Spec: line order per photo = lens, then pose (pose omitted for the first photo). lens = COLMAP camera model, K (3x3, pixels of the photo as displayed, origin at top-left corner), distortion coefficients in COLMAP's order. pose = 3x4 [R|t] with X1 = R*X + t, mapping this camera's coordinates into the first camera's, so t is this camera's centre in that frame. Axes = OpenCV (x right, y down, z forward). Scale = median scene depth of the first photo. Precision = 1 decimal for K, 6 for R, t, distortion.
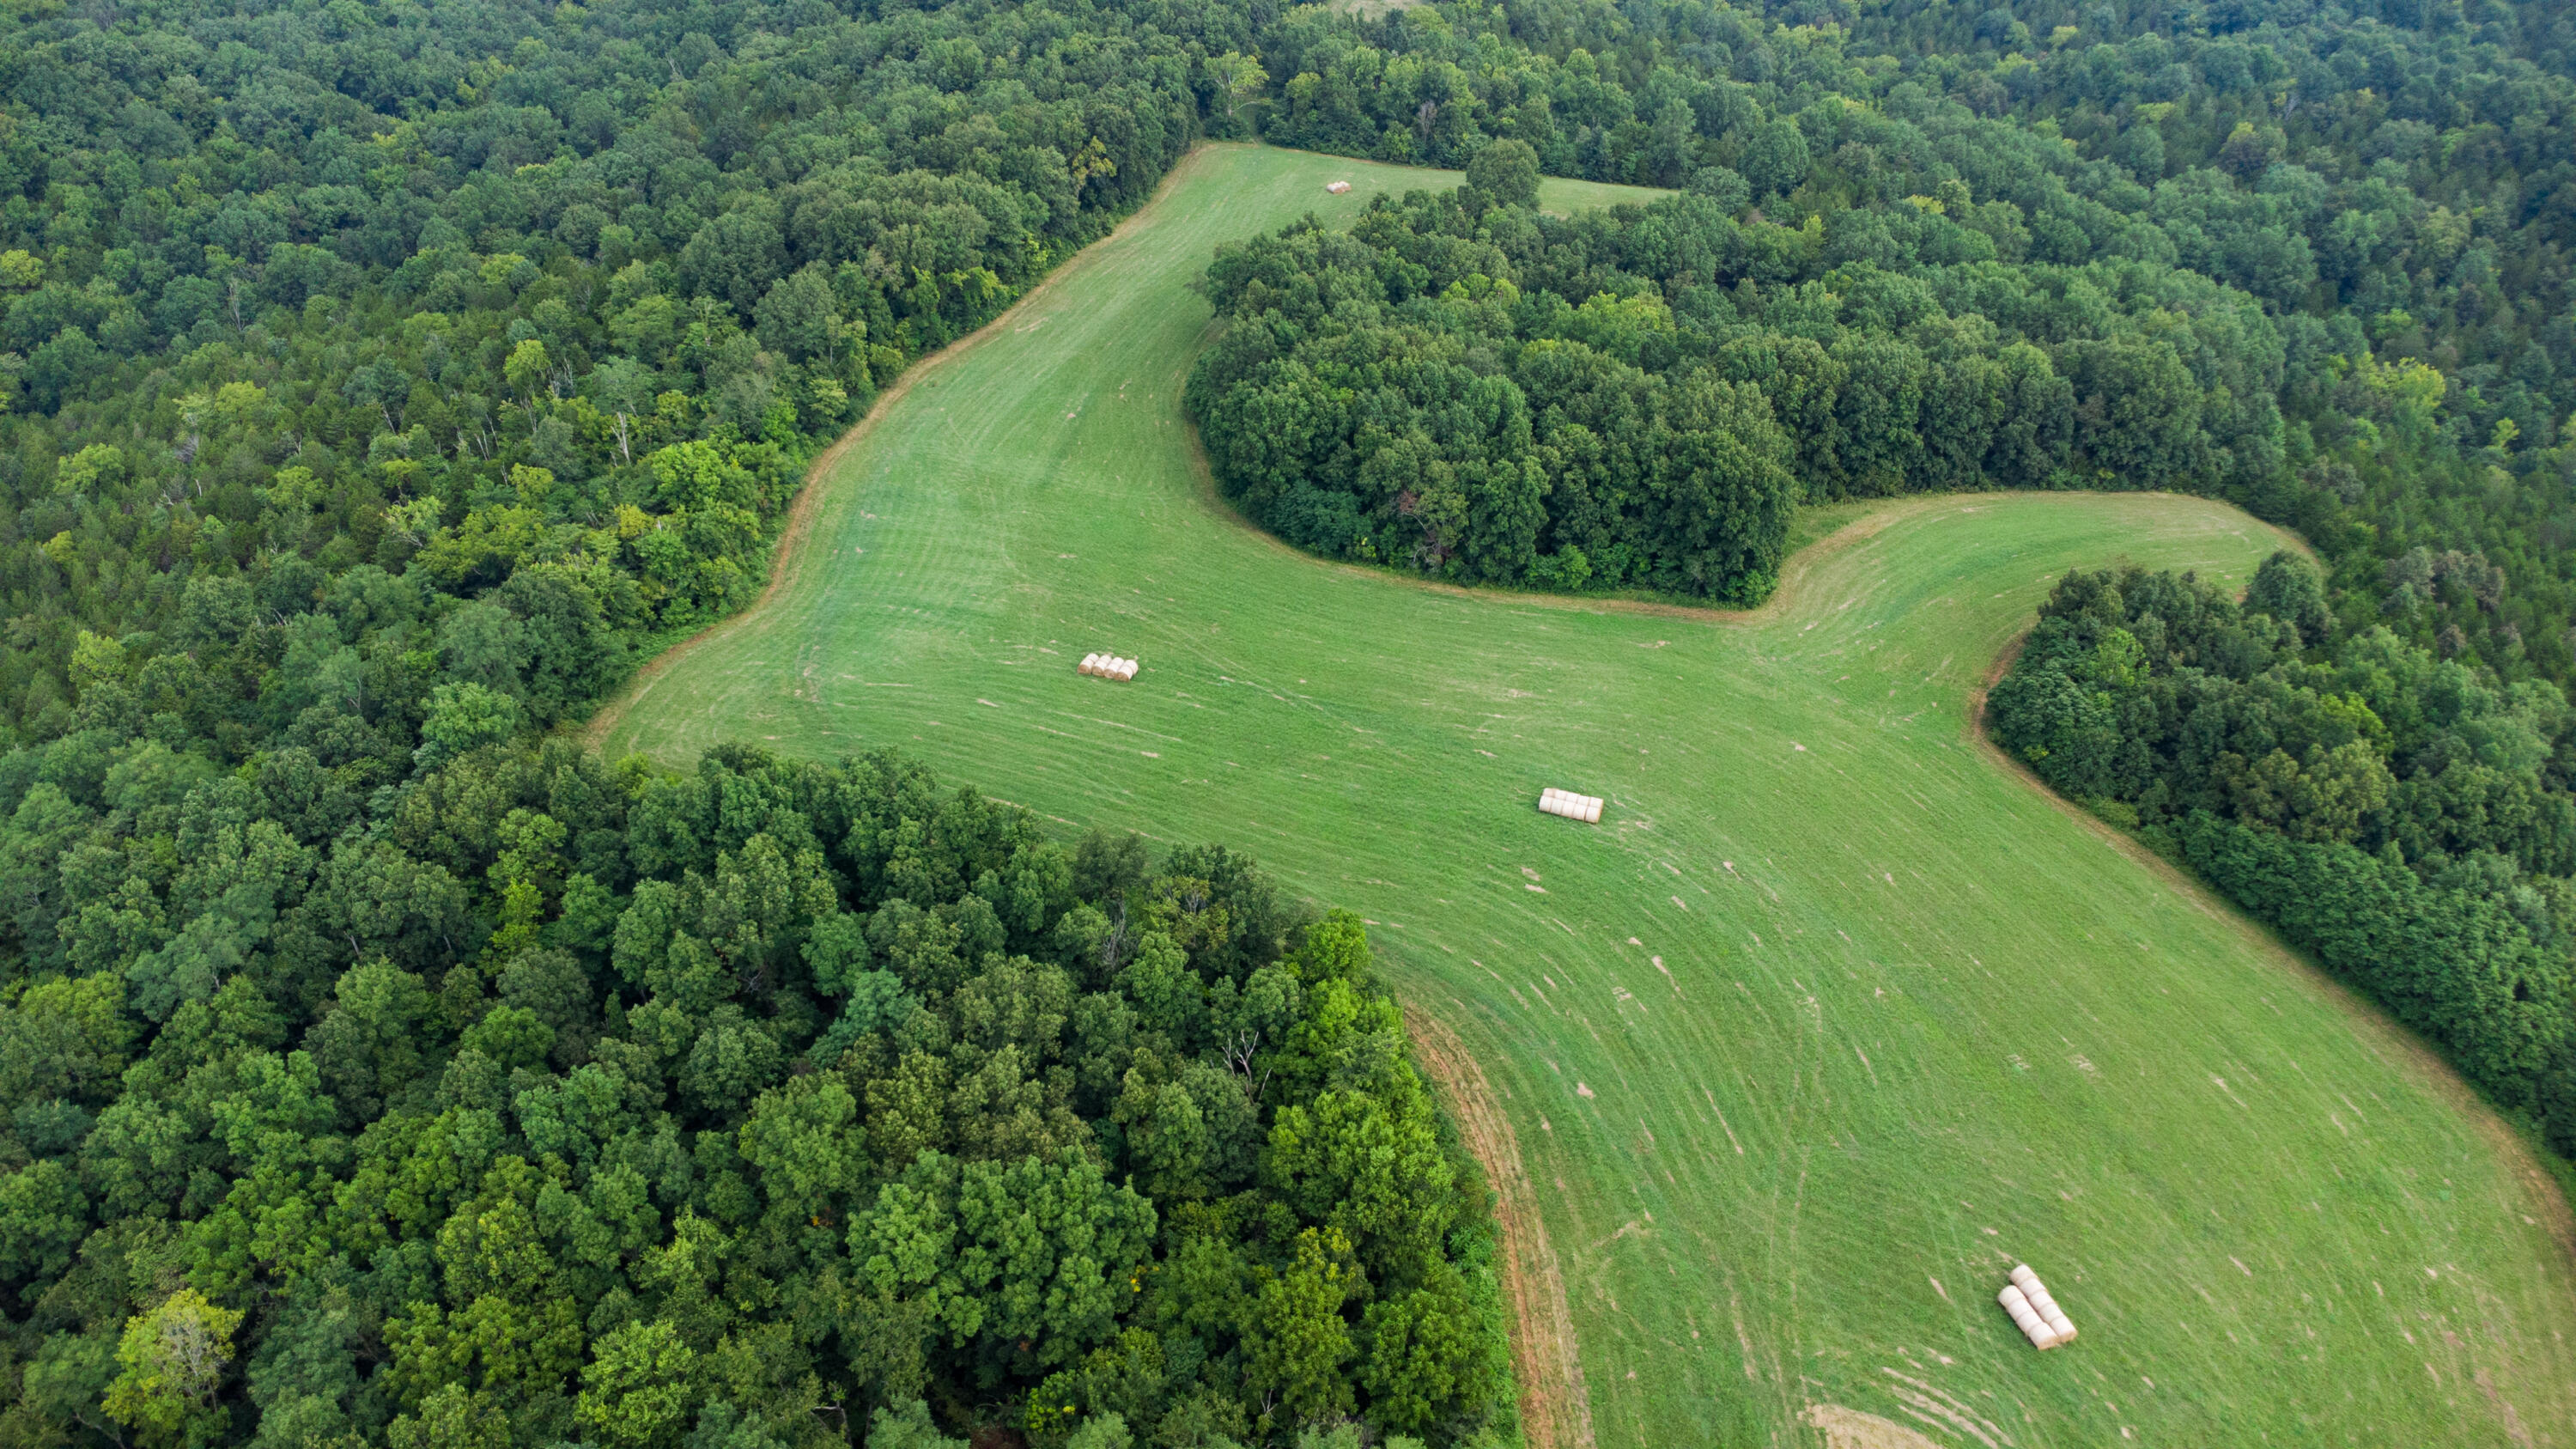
lens RADIAL K [[1883.2, 0, 1299.1], [0, 1883.2, 721.5], [0, 0, 1]] dist [0.027945, -0.049983]
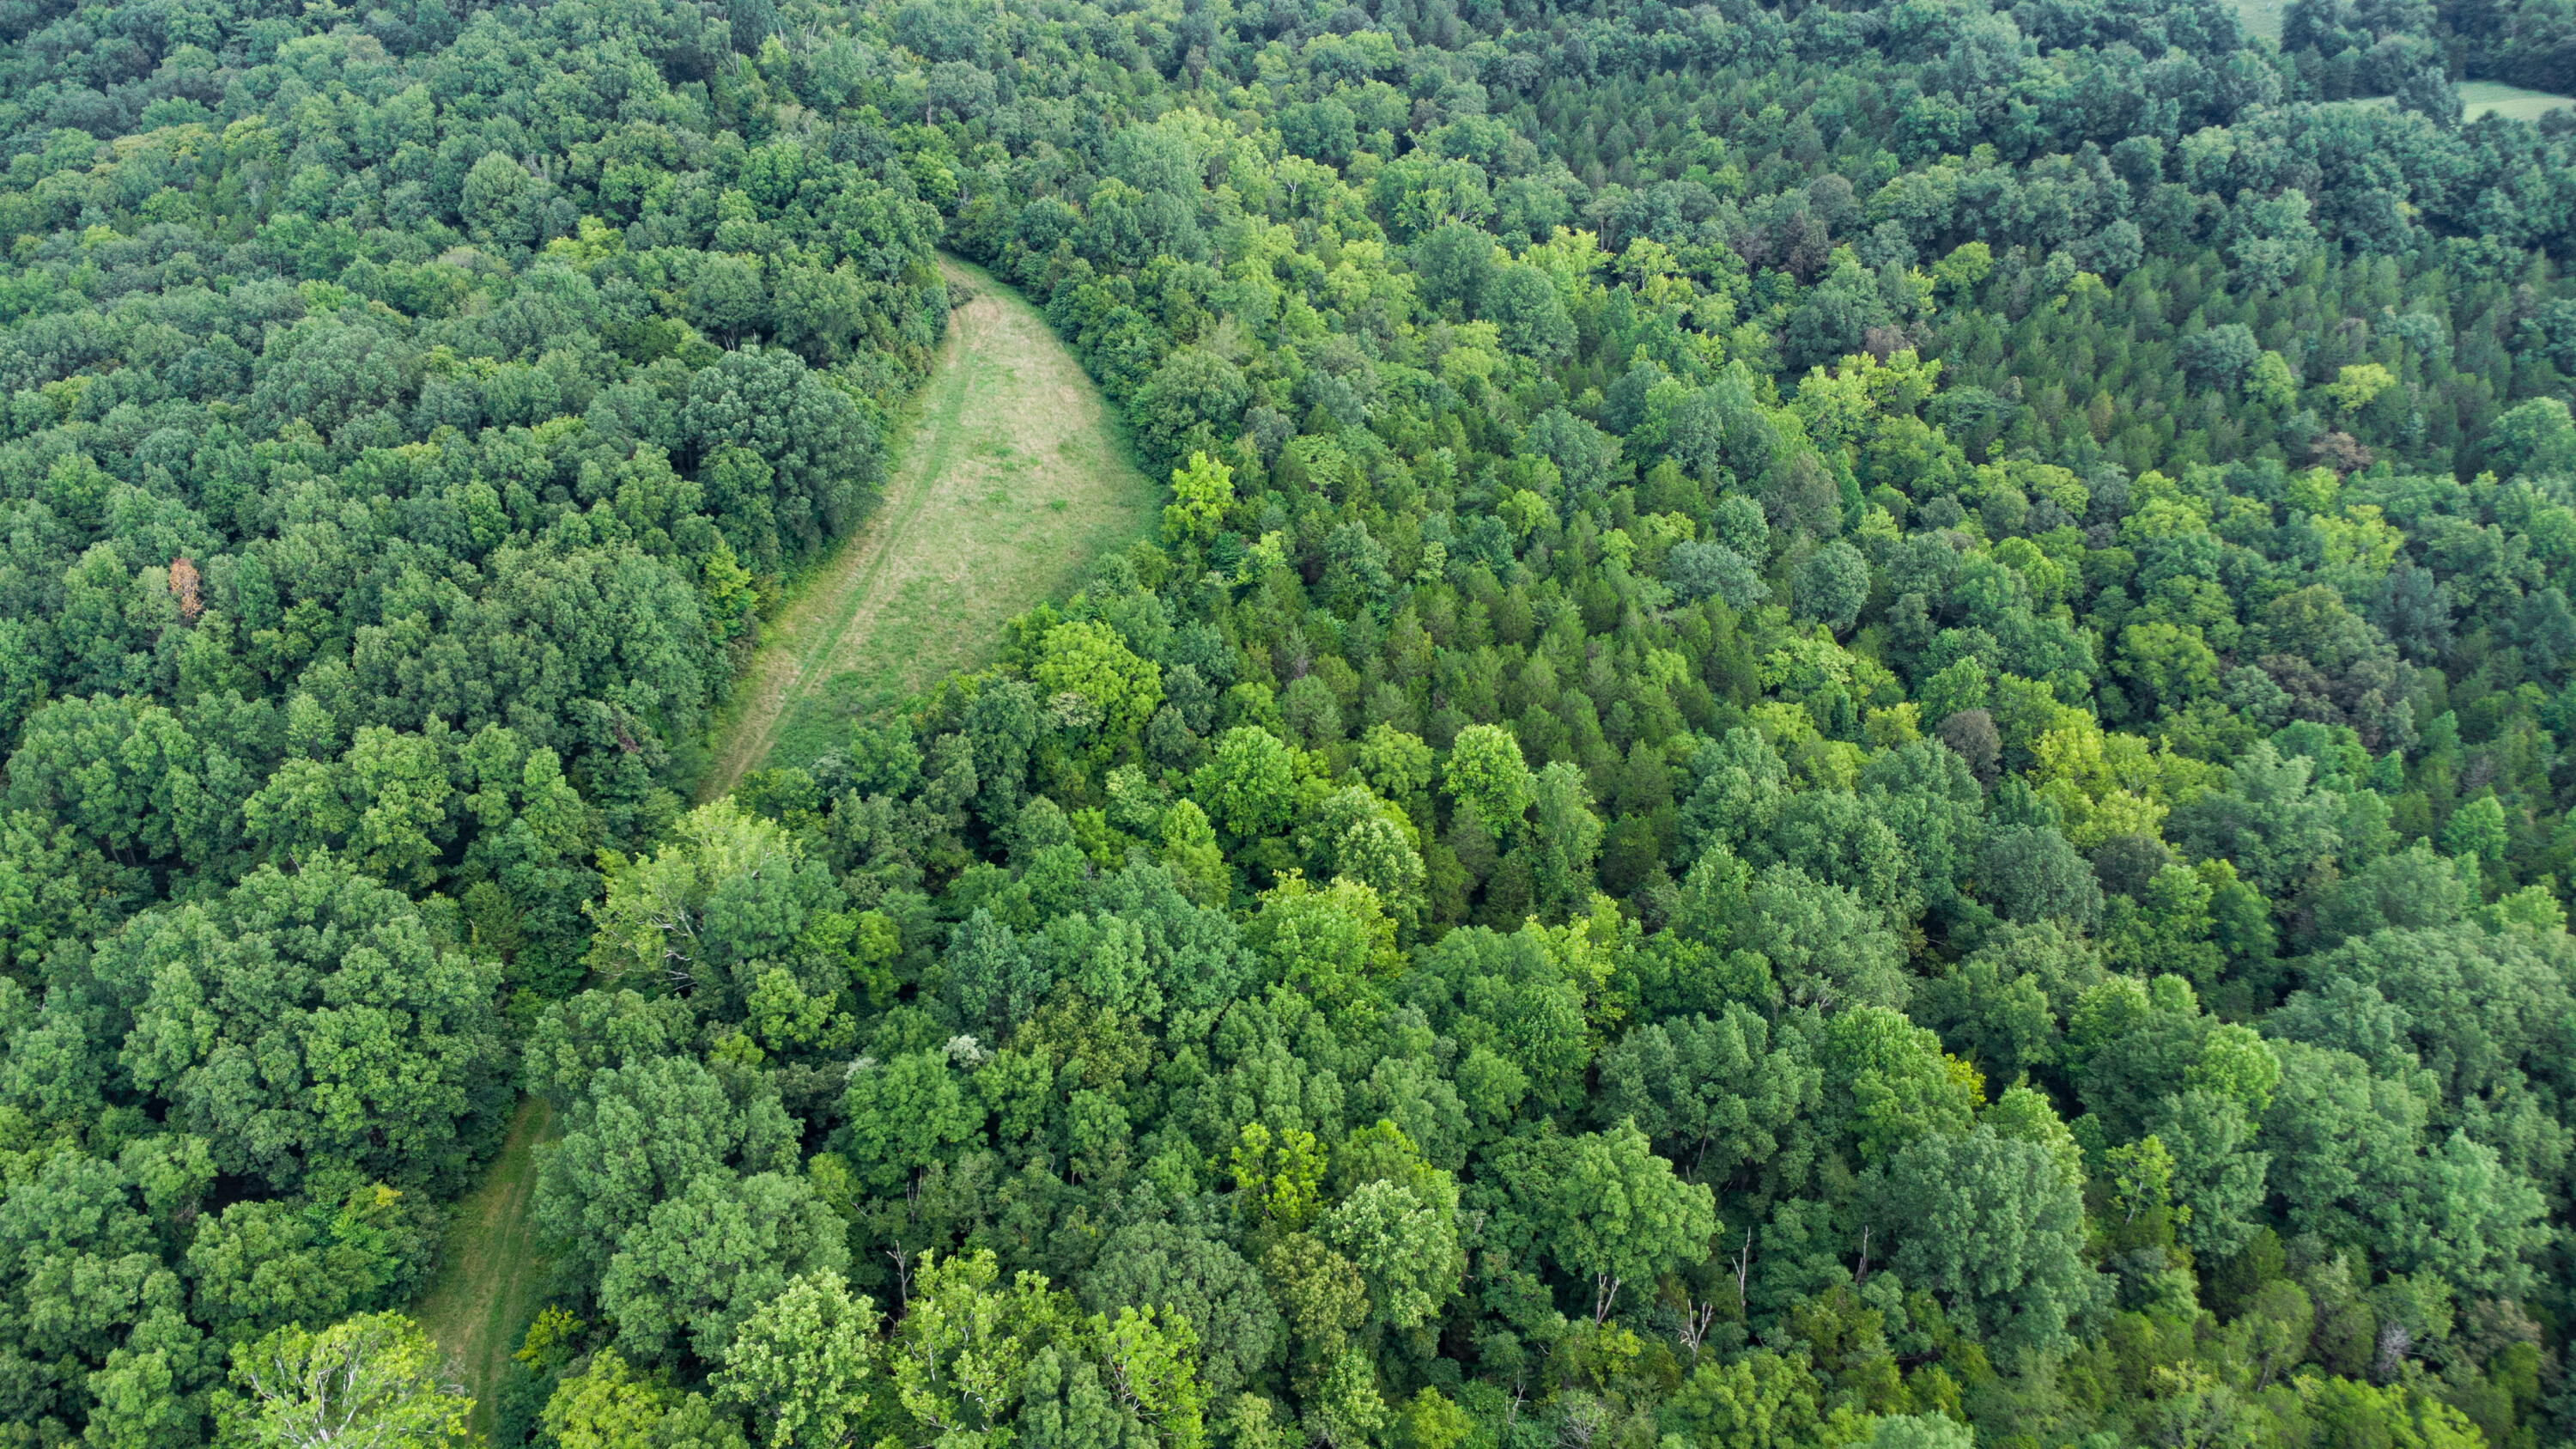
lens RADIAL K [[1883.2, 0, 1293.0], [0, 1883.2, 724.3], [0, 0, 1]] dist [0.027945, -0.049983]
pose [[0.992959, -0.068109, 0.096922, 0.129531], [0.062338, 0.996166, 0.061376, -0.702658], [-0.100730, -0.054902, 0.993398, 1.123025]]
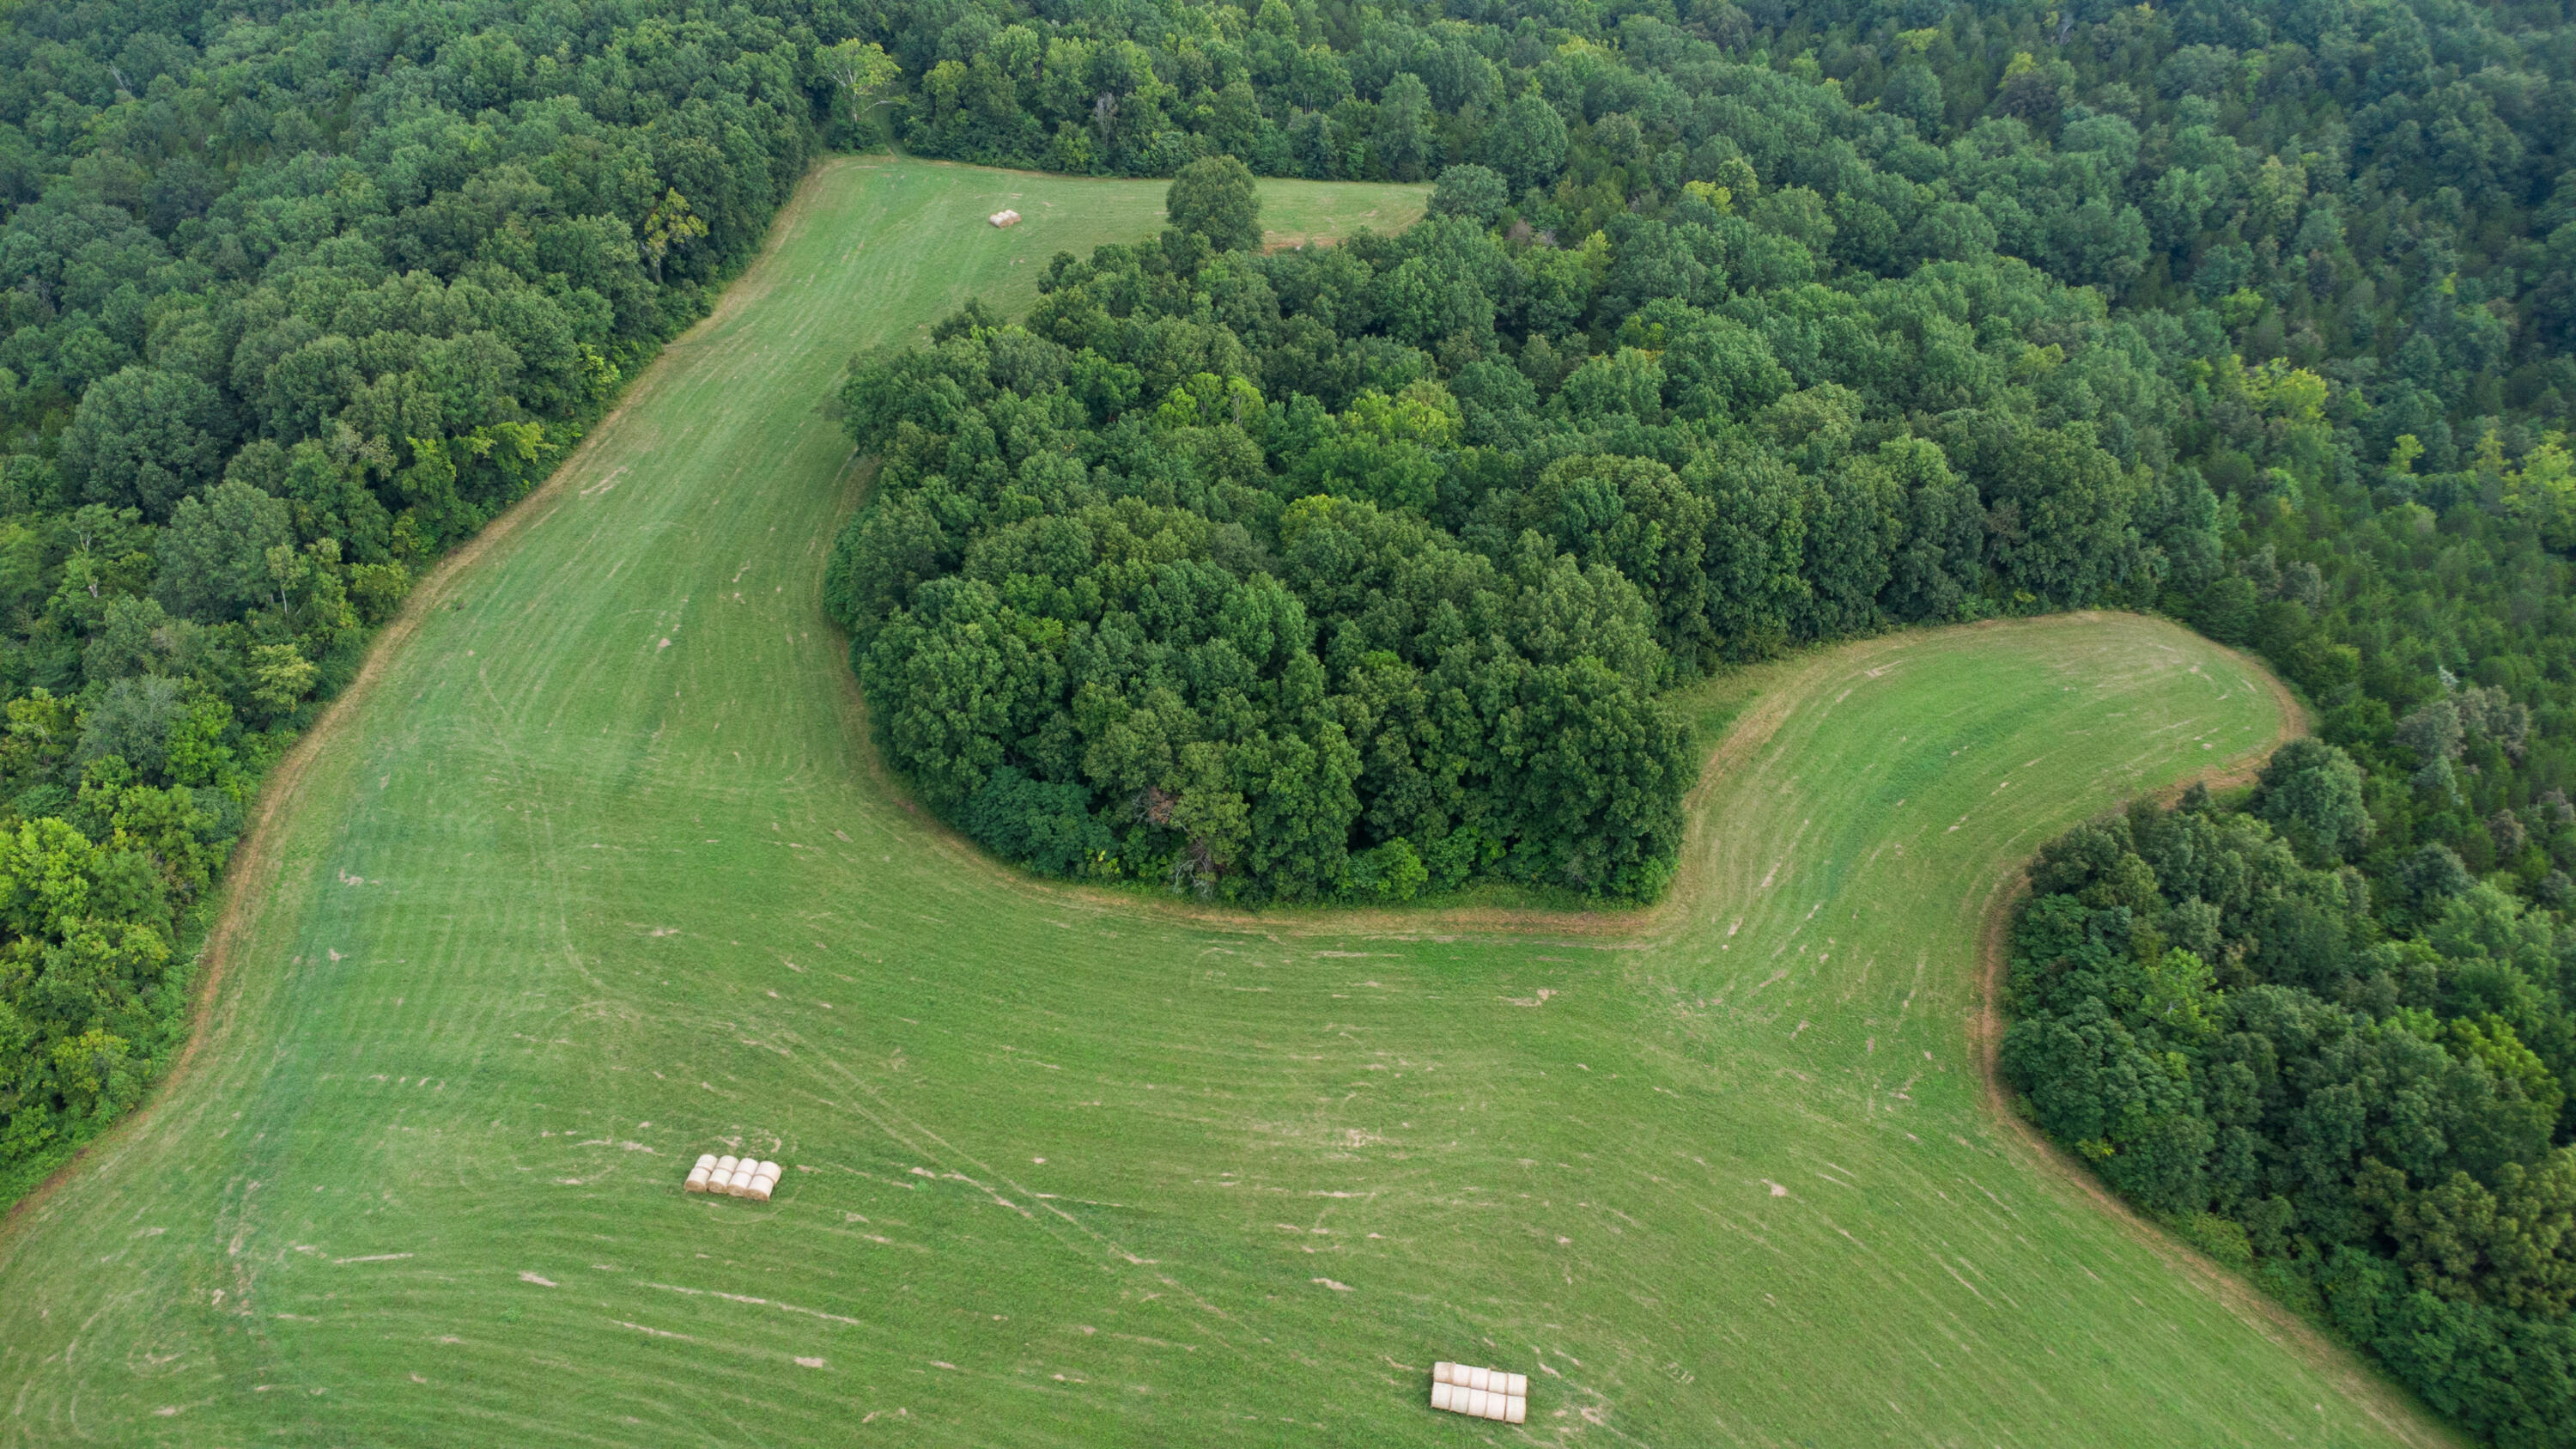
lens RADIAL K [[1883.2, 0, 1307.1], [0, 1883.2, 720.3], [0, 0, 1]] dist [0.027945, -0.049983]
pose [[0.983587, -0.102992, 0.148156, 0.009871], [0.093797, 0.993281, 0.067779, -0.166966], [-0.154141, -0.052770, 0.986639, 0.273533]]
